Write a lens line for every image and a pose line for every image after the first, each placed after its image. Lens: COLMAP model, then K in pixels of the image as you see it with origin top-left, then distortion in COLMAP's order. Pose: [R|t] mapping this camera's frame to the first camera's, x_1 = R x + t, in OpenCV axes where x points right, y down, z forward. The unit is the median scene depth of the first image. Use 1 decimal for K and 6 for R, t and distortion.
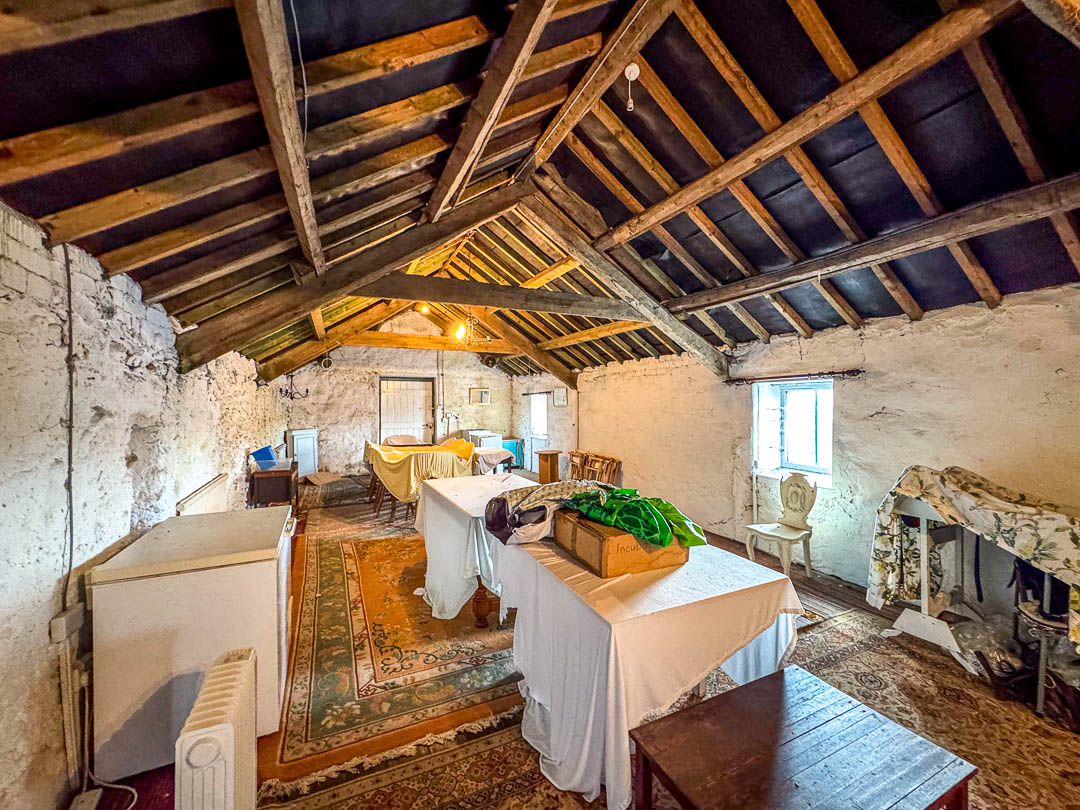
lens RADIAL K [[433.5, 0, 536.9], [0, 433.5, 404.7], [0, 0, 1]] dist [-0.004551, 0.000353]
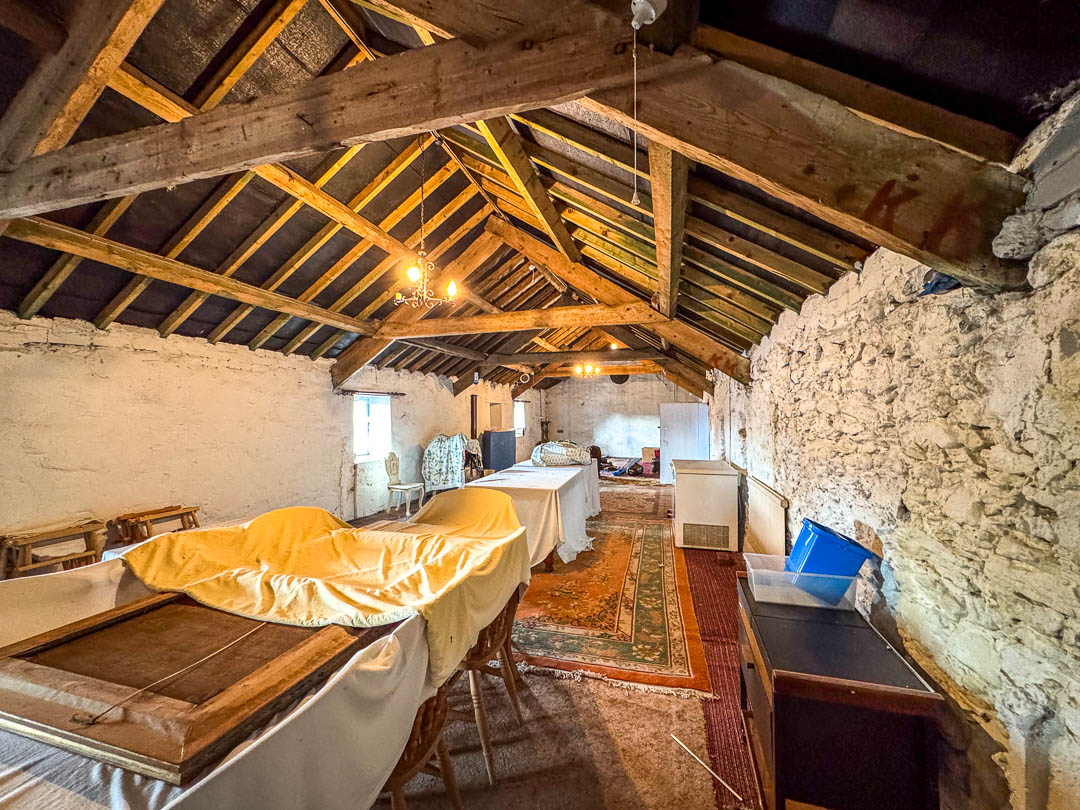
lens RADIAL K [[433.5, 0, 537.8], [0, 433.5, 407.3], [0, 0, 1]] dist [-0.004551, 0.000353]
pose [[-0.749547, 0.007229, 0.661912, -0.847281], [0.003244, 0.999968, -0.007247, 0.002145], [-0.661944, -0.003285, -0.749546, 1.725628]]
